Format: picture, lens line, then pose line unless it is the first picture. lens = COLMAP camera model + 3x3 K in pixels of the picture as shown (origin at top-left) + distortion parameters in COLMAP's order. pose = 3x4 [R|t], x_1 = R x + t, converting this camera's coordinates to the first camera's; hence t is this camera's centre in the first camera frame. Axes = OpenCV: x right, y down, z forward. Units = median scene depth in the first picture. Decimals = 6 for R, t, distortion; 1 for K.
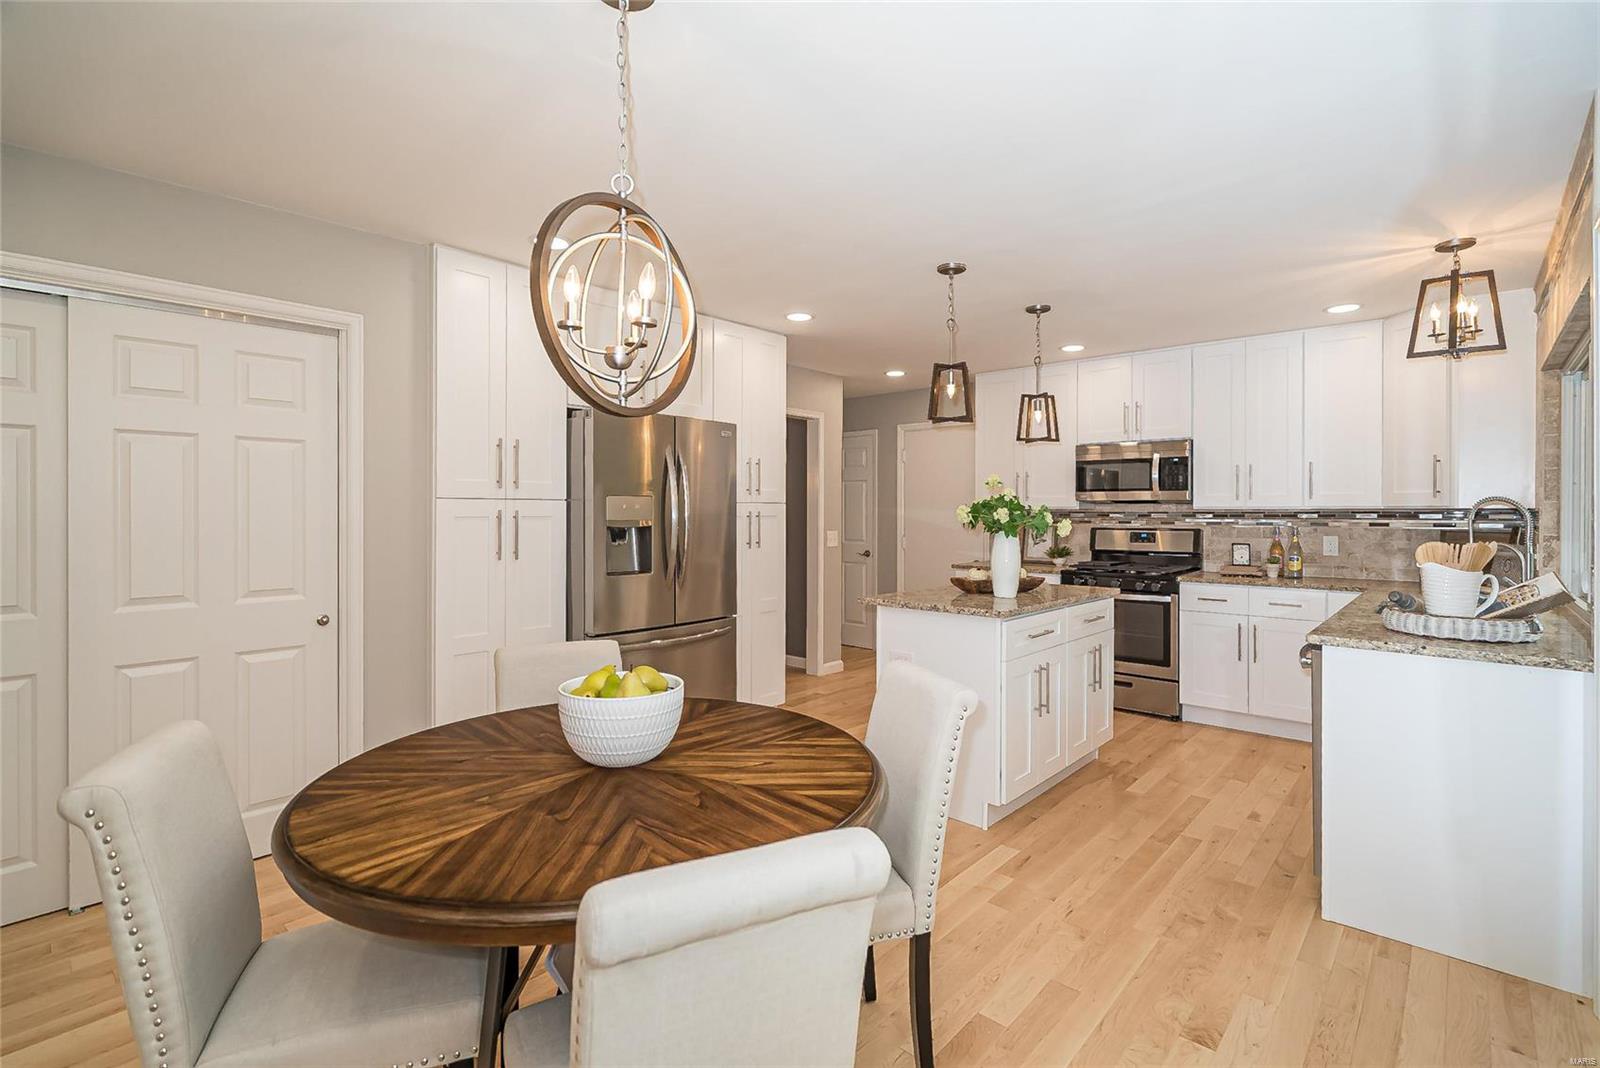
lens RADIAL K [[734.1, 0, 804.5], [0, 734.1, 512.0], [0, 0, 1]] dist [-0.005770, -0.000067]
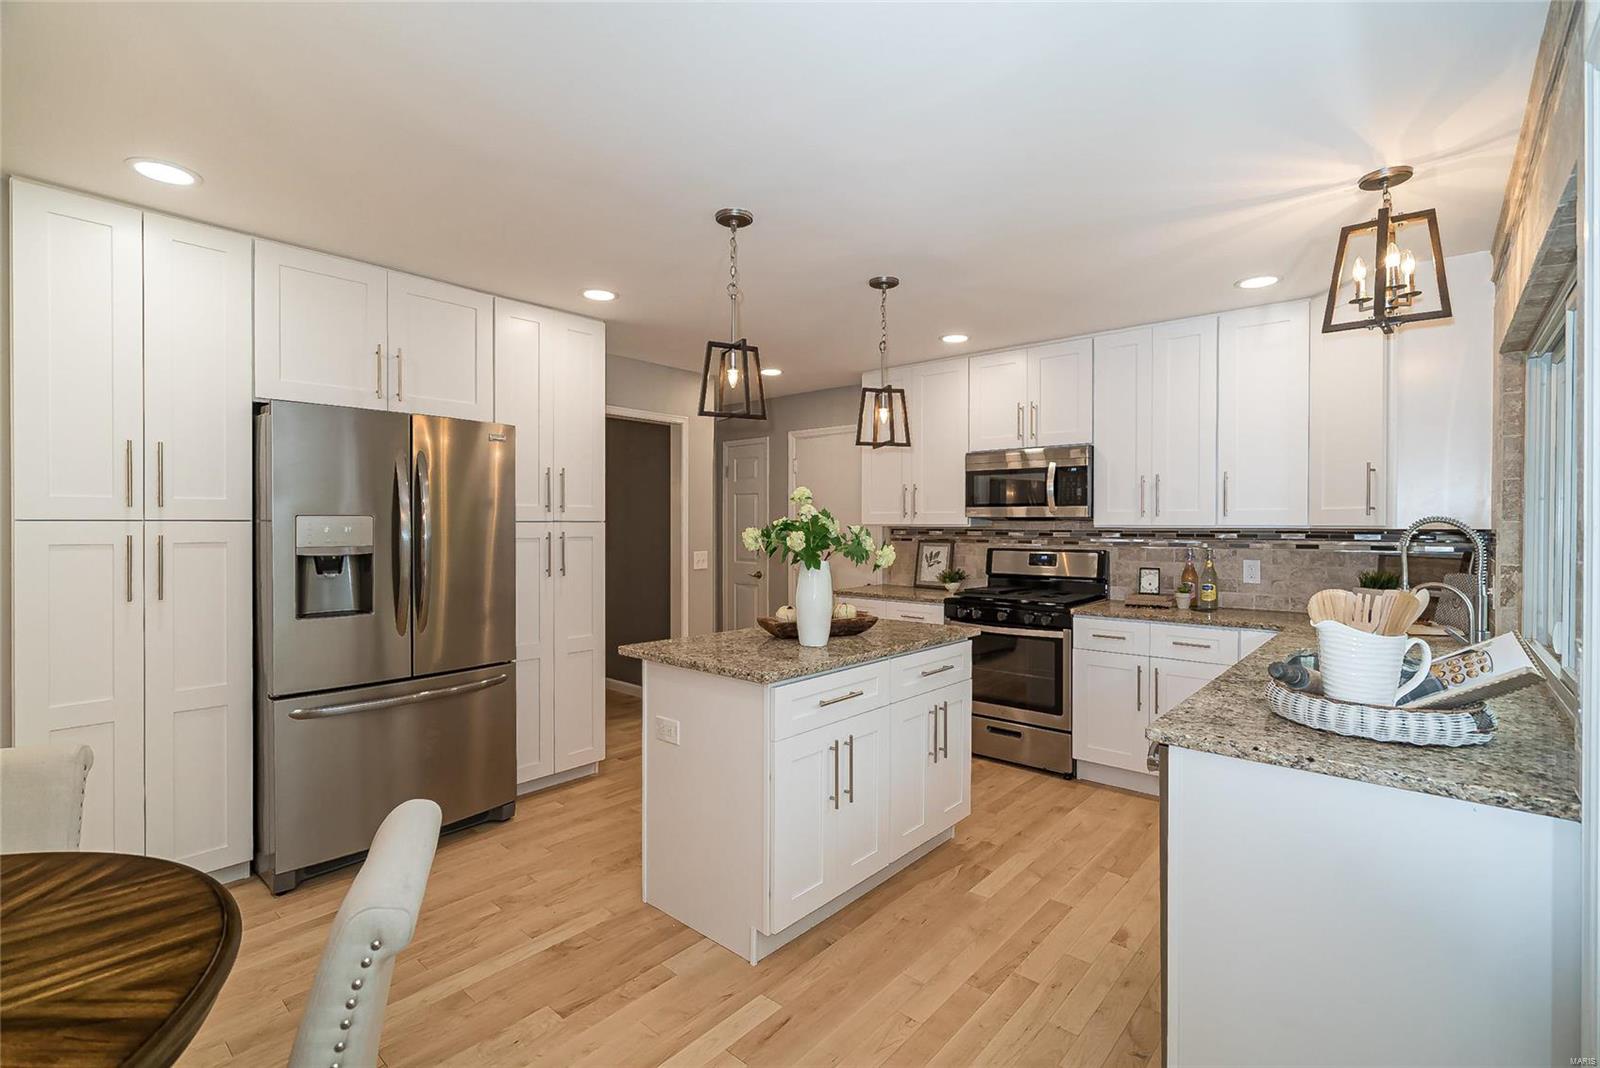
lens RADIAL K [[719.6, 0, 793.3], [0, 719.6, 528.4], [0, 0, 1]] dist [-0.005394, 0.000213]
pose [[0.999956, -0.001453, 0.009269, 0.221473], [0.001390, 0.999976, 0.006846, -0.011644], [-0.009279, -0.006833, 0.999934, 0.215569]]
